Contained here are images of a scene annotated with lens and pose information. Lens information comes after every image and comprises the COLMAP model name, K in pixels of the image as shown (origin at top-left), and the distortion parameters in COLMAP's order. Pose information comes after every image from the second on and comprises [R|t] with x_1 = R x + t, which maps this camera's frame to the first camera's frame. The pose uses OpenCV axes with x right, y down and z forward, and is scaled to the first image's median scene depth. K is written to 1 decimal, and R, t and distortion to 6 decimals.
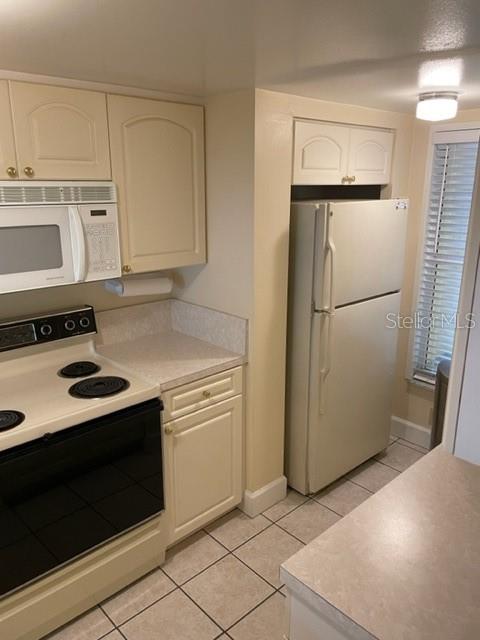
lens RADIAL K [[495.6, 0, 235.7], [0, 495.6, 307.1], [0, 0, 1]] dist [0.095917, -0.130580]
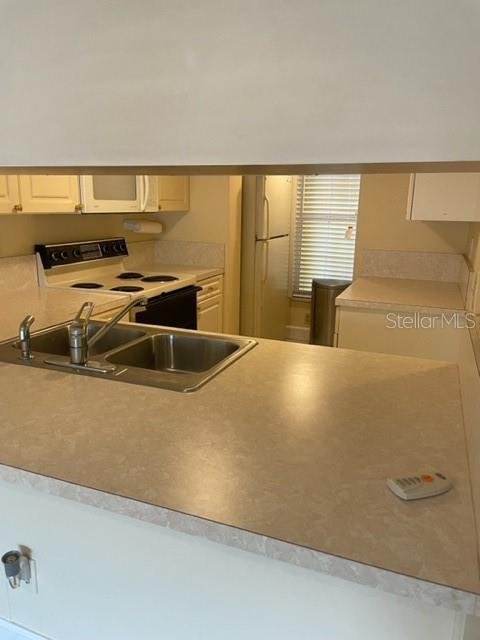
lens RADIAL K [[495.6, 0, 235.7], [0, 495.6, 307.1], [0, 0, 1]] dist [0.095917, -0.130580]
pose [[0.906483, -0.077800, 0.415014, -0.588986], [0.089965, 0.995897, -0.009810, 0.234649], [-0.412548, 0.046229, 0.909762, -0.411997]]
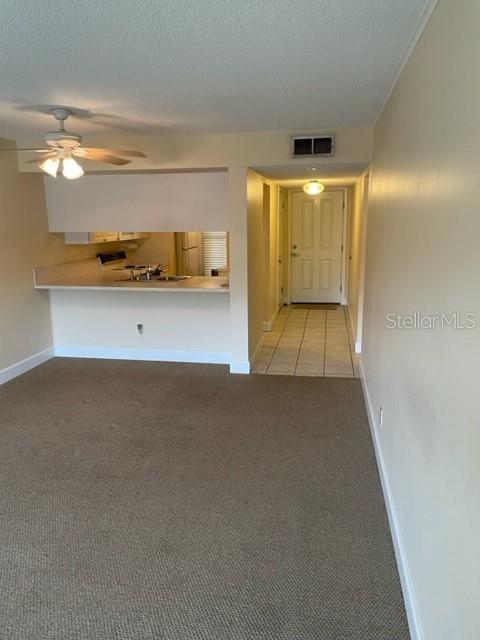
lens RADIAL K [[495.6, 0, 235.7], [0, 495.6, 307.1], [0, 0, 1]] dist [0.095917, -0.130580]
pose [[0.810607, -0.121757, 0.572793, -1.527343], [0.161831, 0.986630, -0.019295, 0.516692], [-0.562786, 0.108337, 0.819473, -1.905666]]
